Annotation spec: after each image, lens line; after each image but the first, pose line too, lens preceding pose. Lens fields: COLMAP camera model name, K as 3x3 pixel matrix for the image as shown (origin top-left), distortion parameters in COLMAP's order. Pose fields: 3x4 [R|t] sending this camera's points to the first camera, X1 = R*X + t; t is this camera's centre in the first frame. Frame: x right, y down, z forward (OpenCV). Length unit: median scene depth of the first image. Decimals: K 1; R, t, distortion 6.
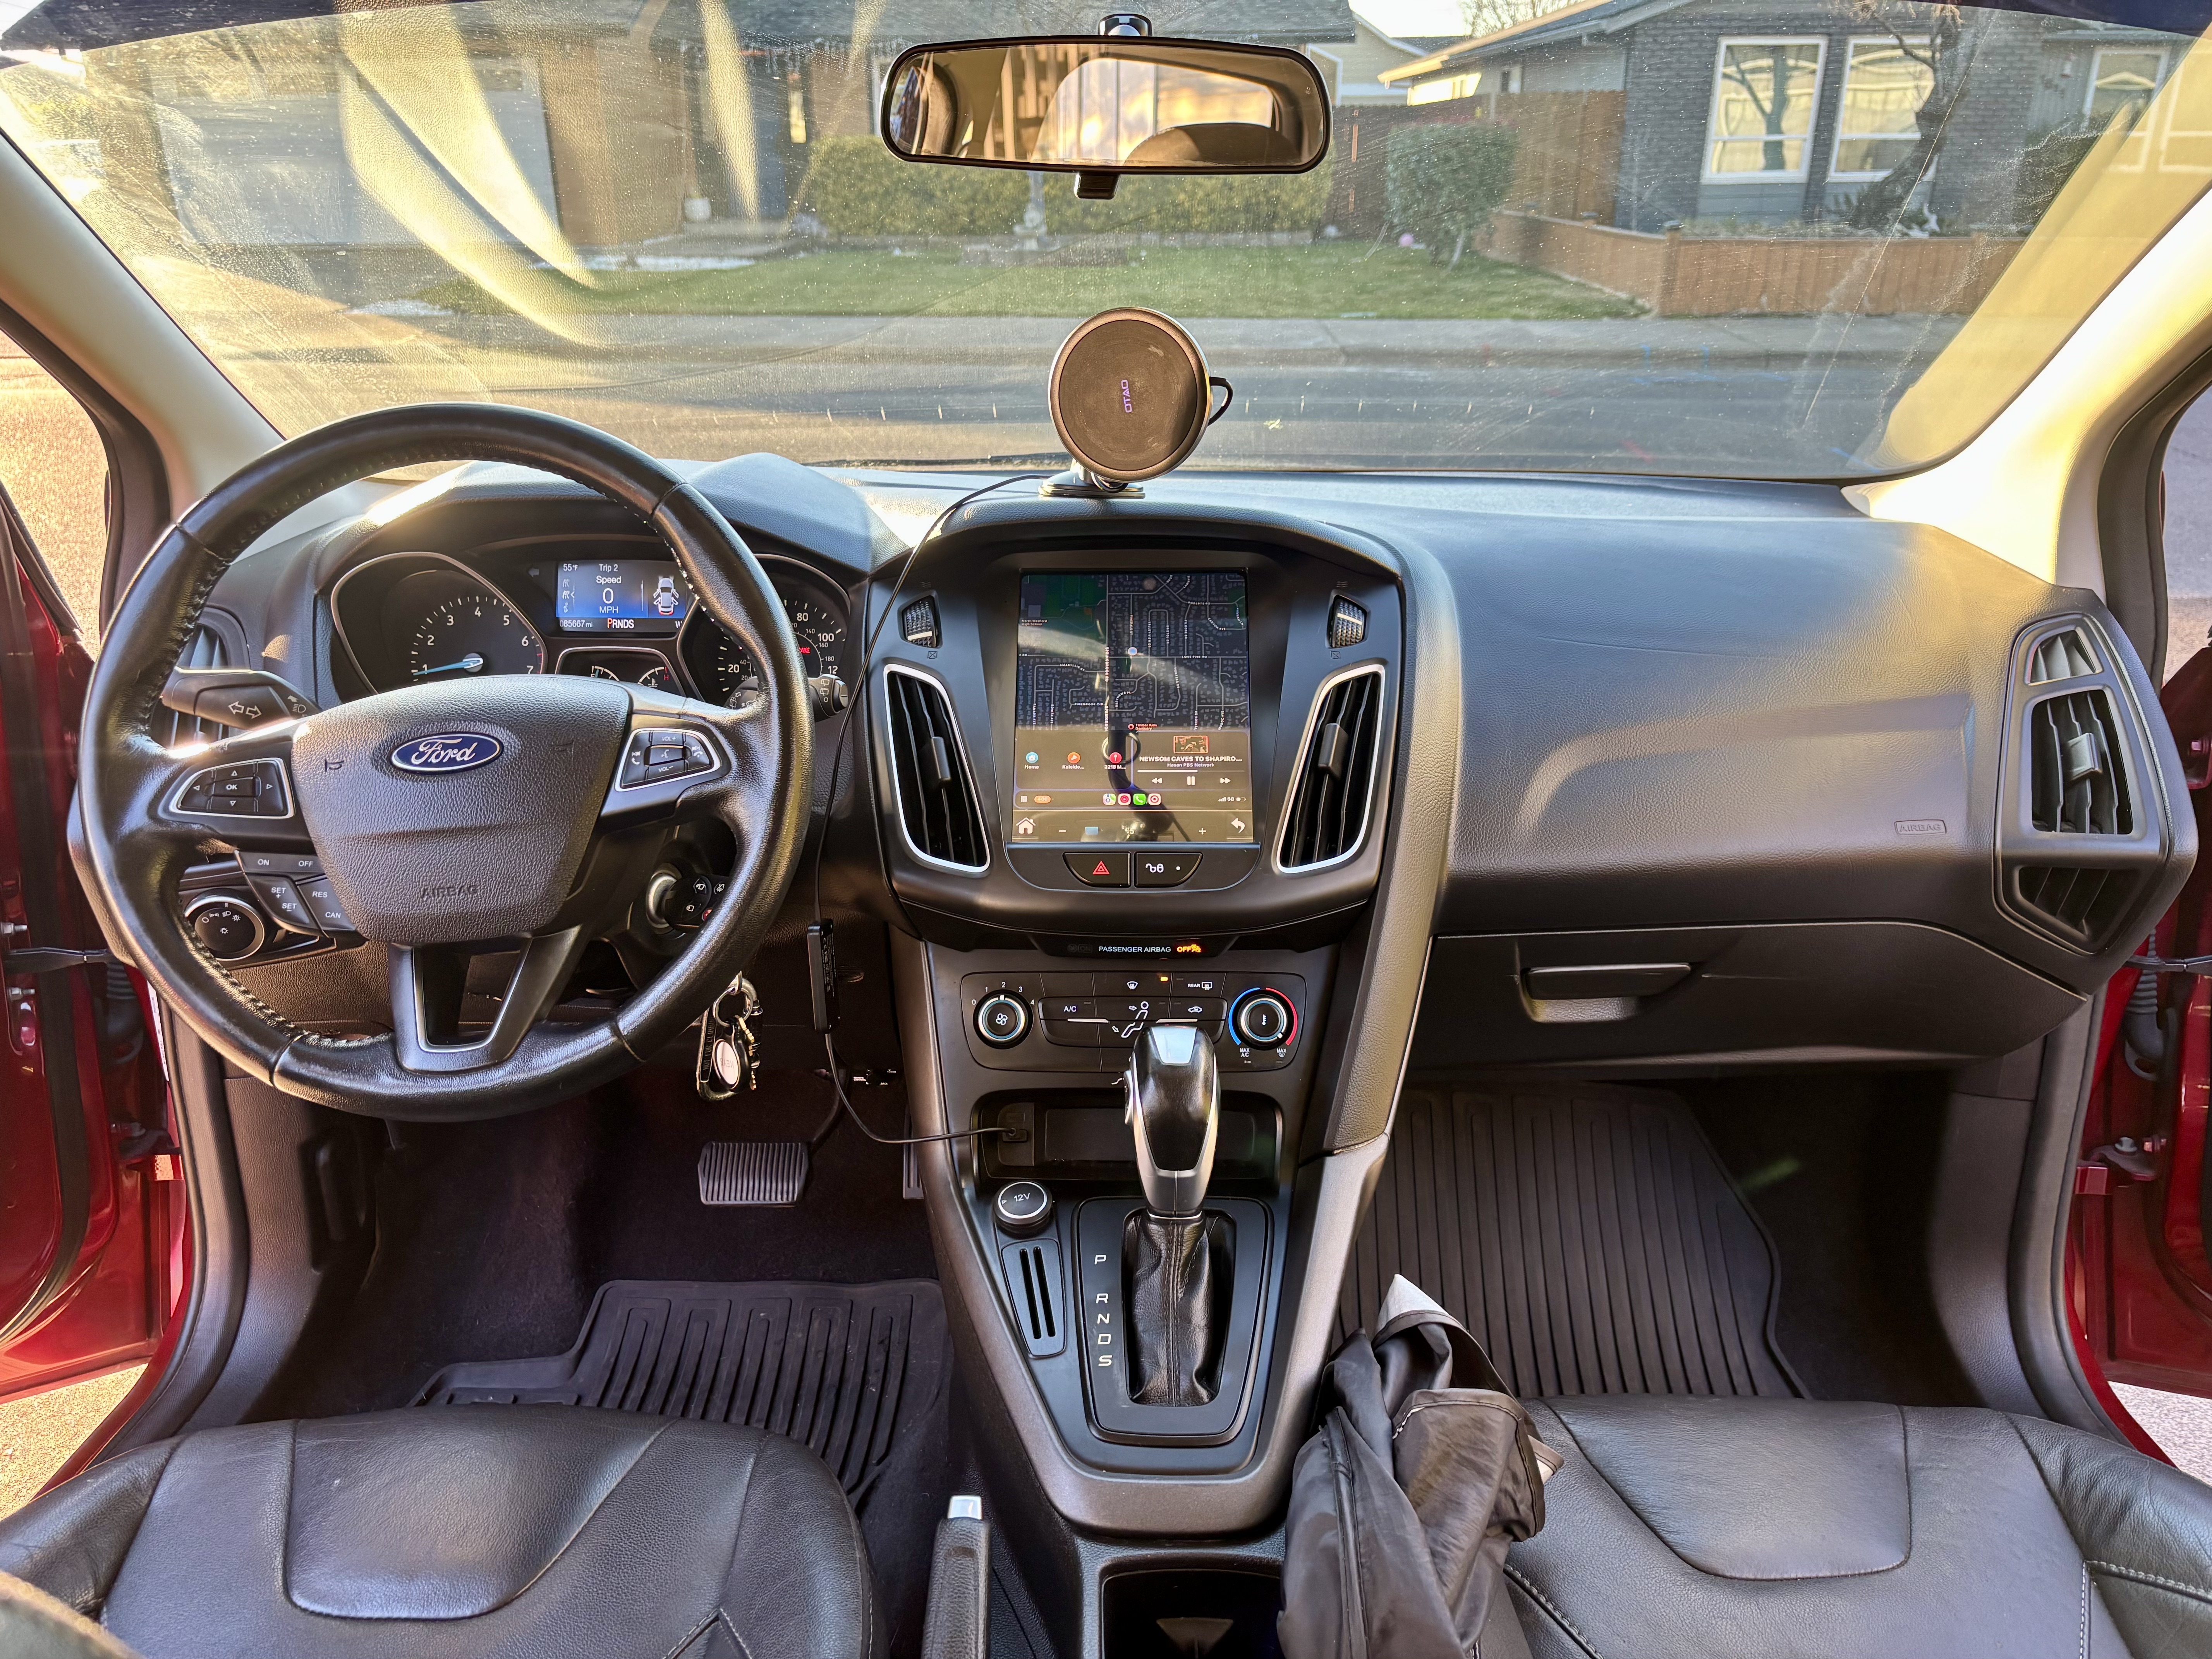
lens RADIAL K [[1708.2, 0, 1081.7], [0, 1708.2, 826.8], [0, 0, 1]] dist [0.054969, -0.069063]
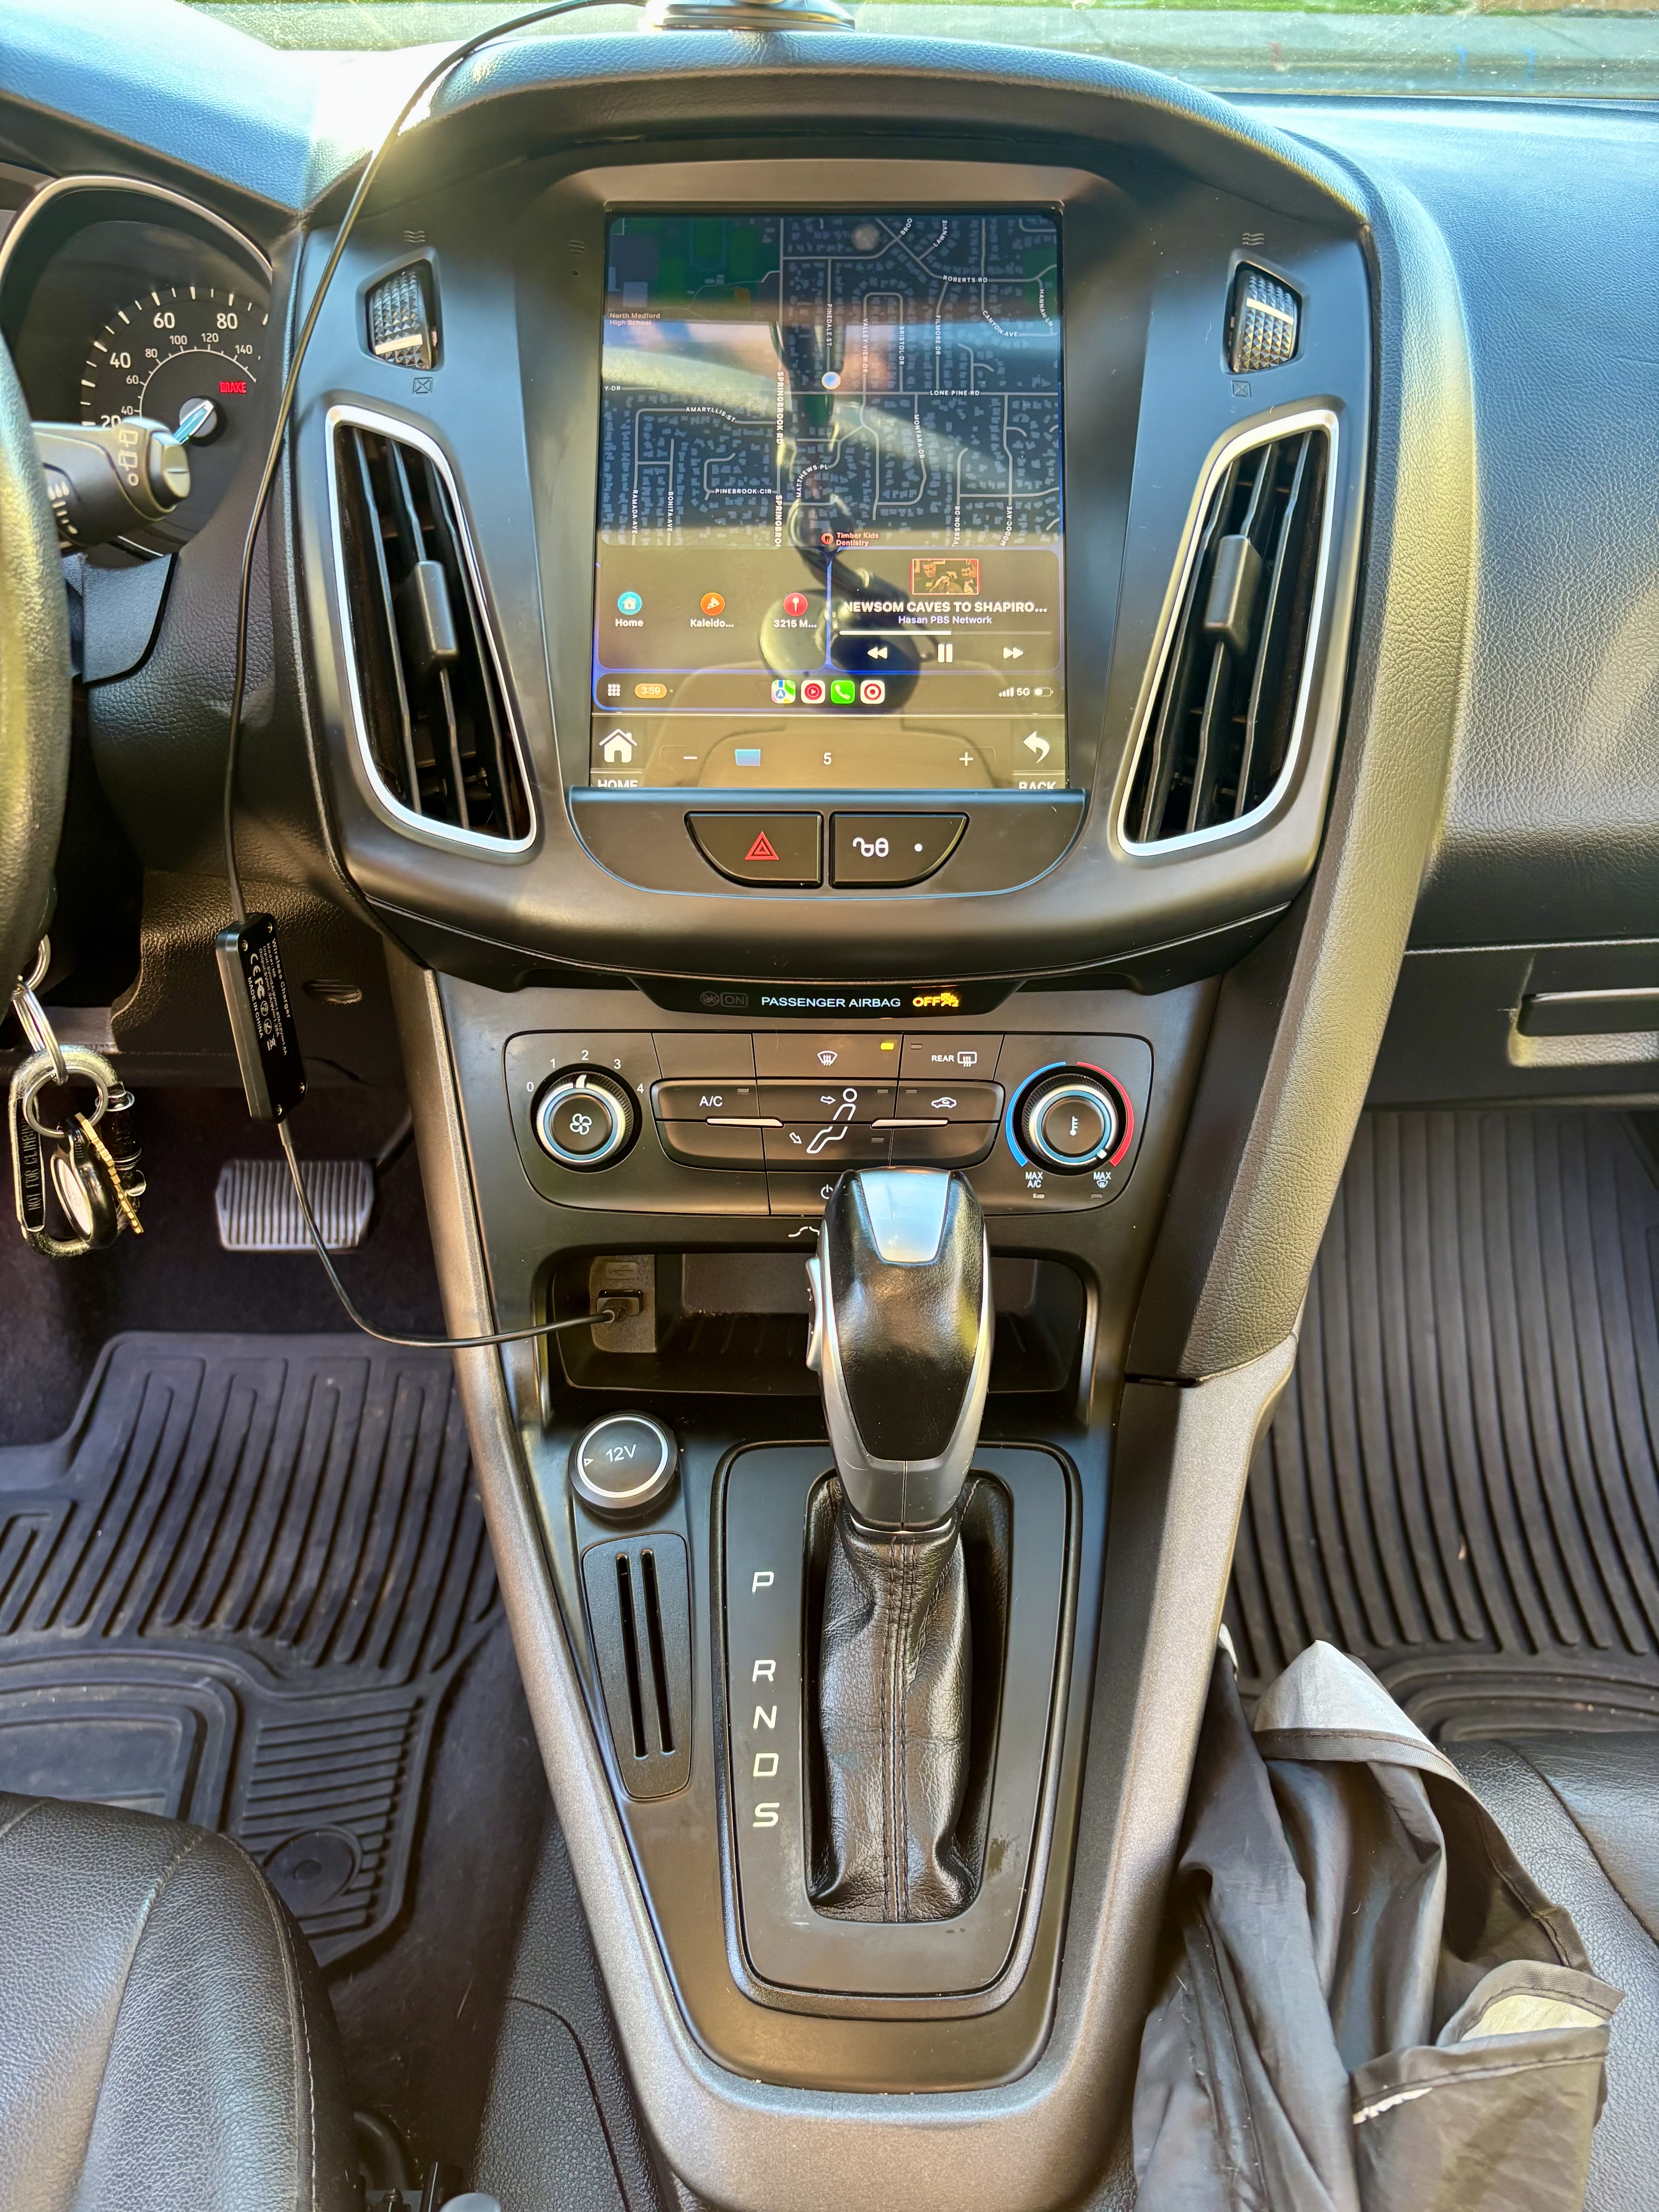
lens RADIAL K [[1720.6, 0, 828.1], [0, 1720.6, 1111.5], [0, 0, 1]] dist [0.040069, -0.050402]
pose [[0.999895, -0.002056, 0.014317, 0.021118], [-0.001859, 0.963371, 0.268167, -0.032468], [-0.014344, -0.268166, 0.963266, 0.453266]]
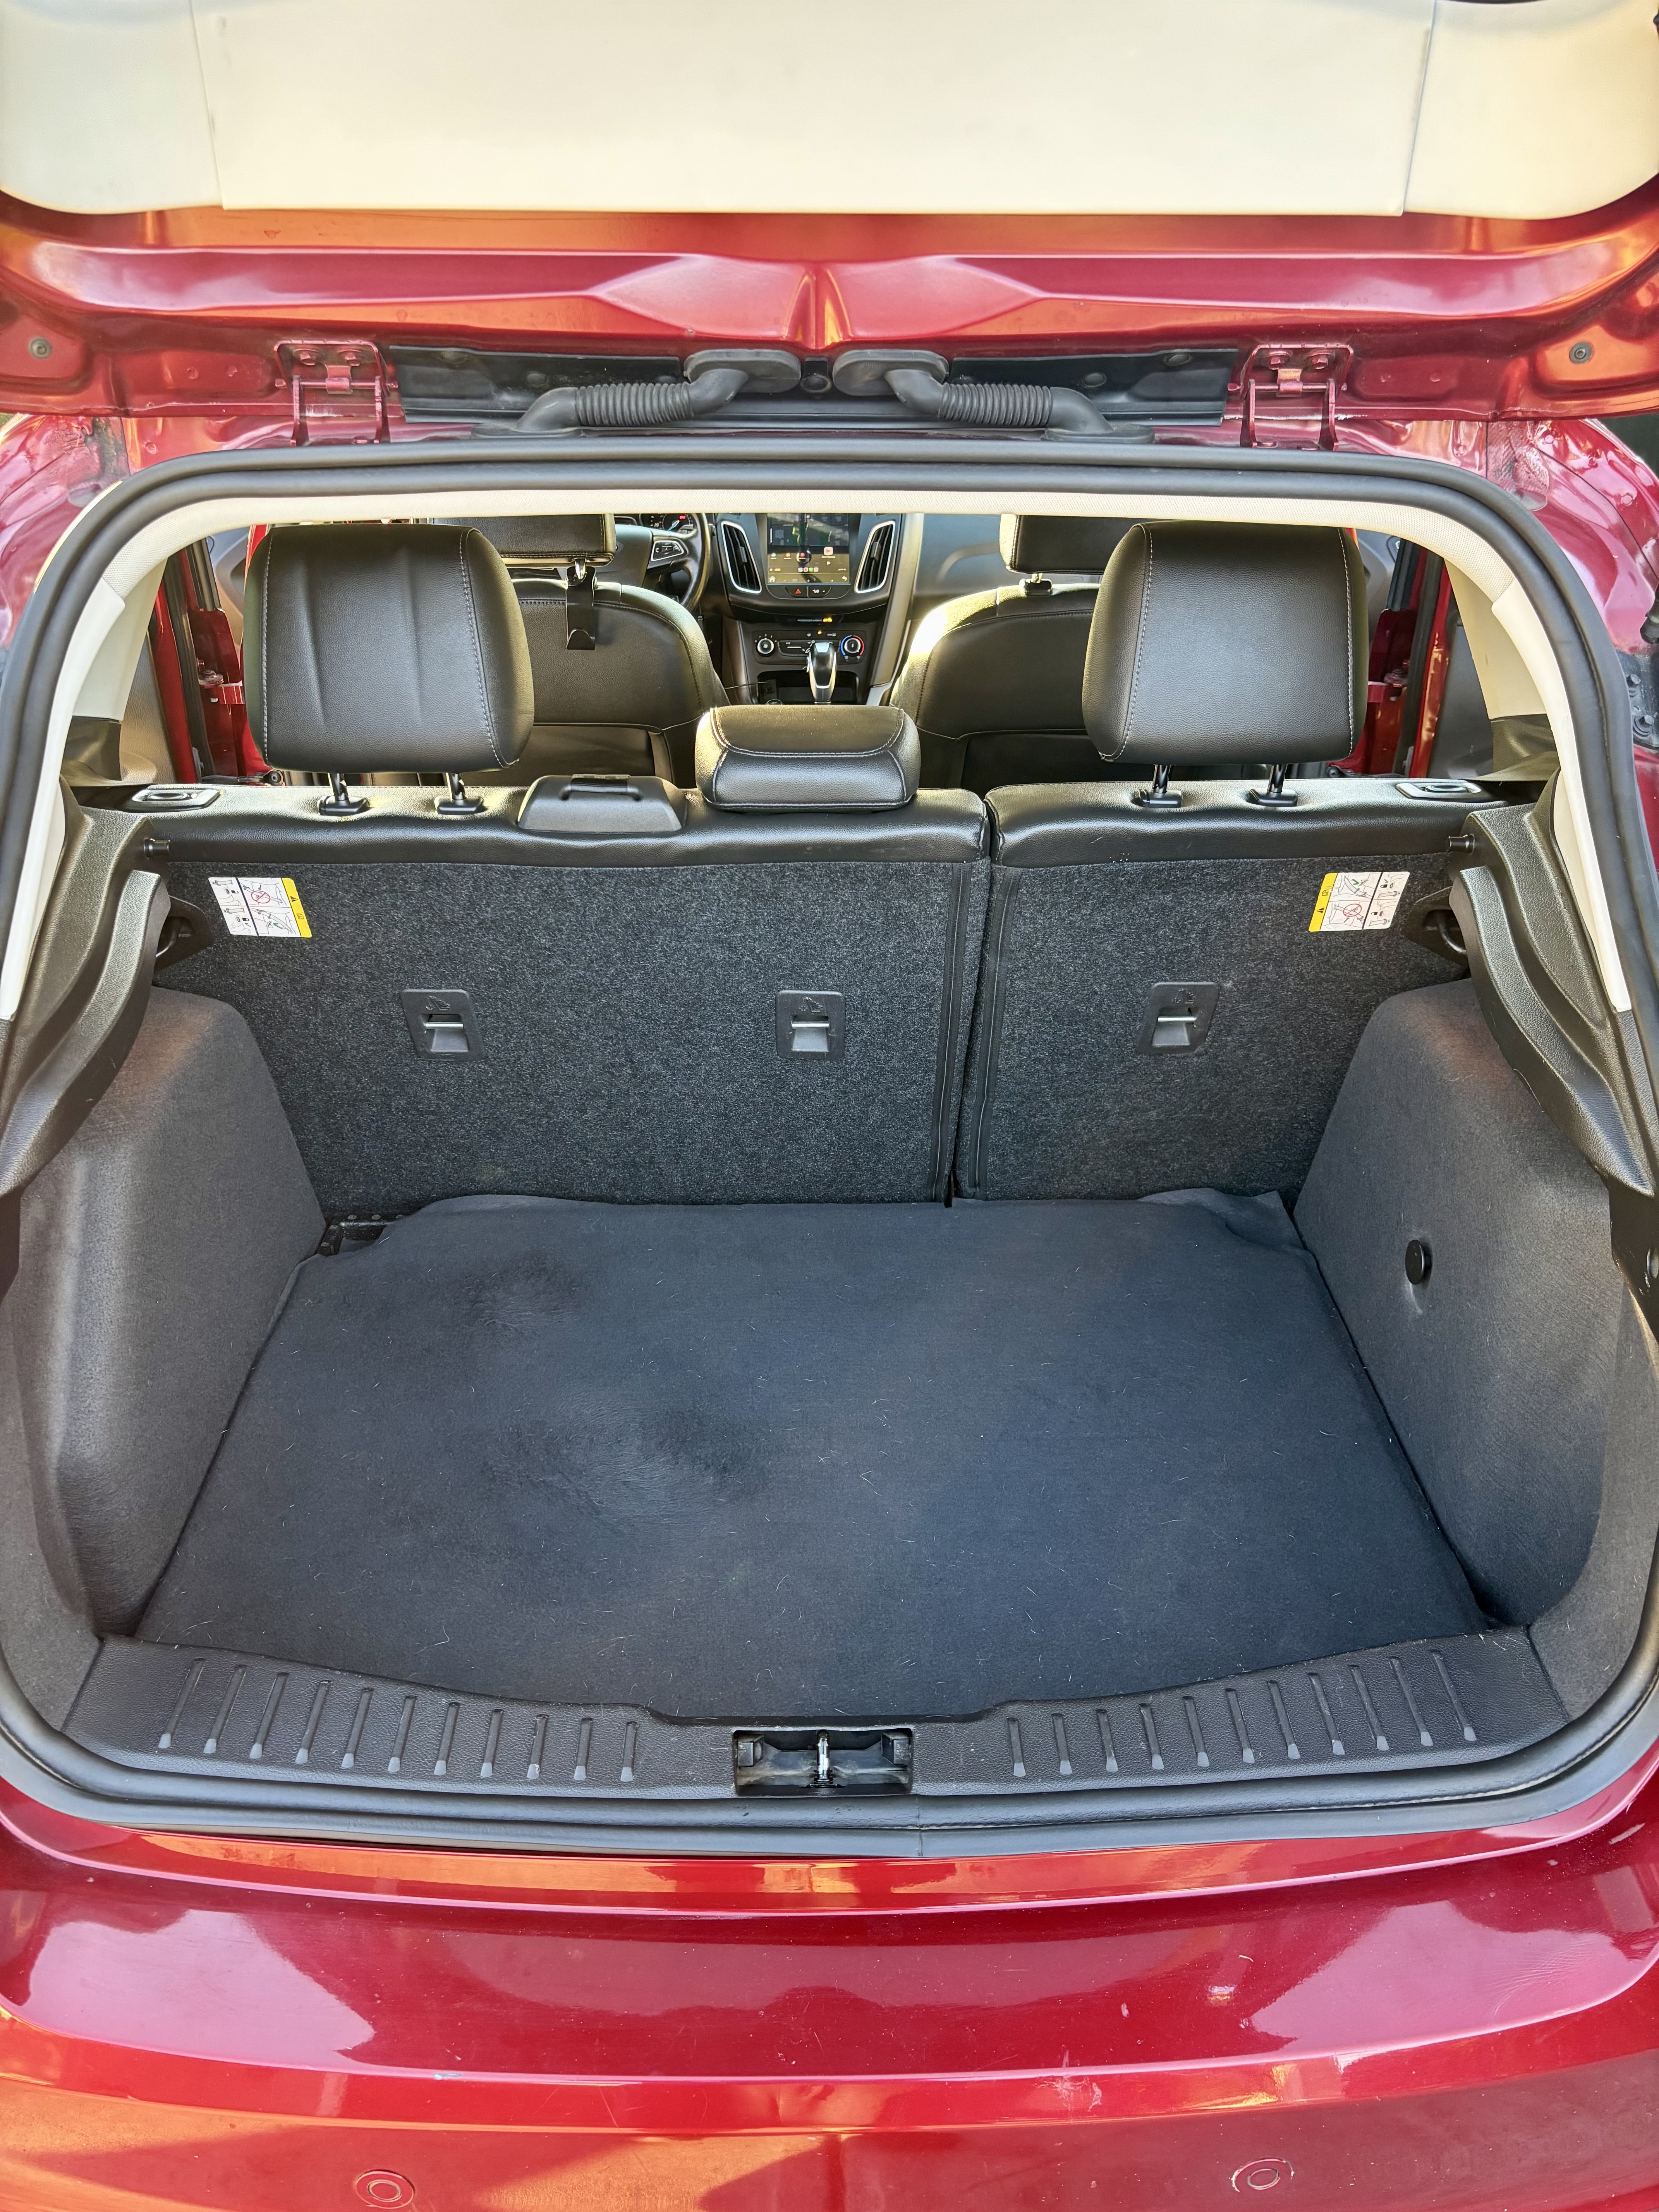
lens RADIAL K [[1708.2, 0, 825.6], [0, 1708.2, 1118.1], [0, 0, 1]] dist [0.054969, -0.069063]
pose [[0.999235, -0.014736, 0.036234, -0.059334], [0.006796, 0.977643, 0.210164, 0.274071], [-0.038521, -0.209757, 0.976994, -2.000830]]
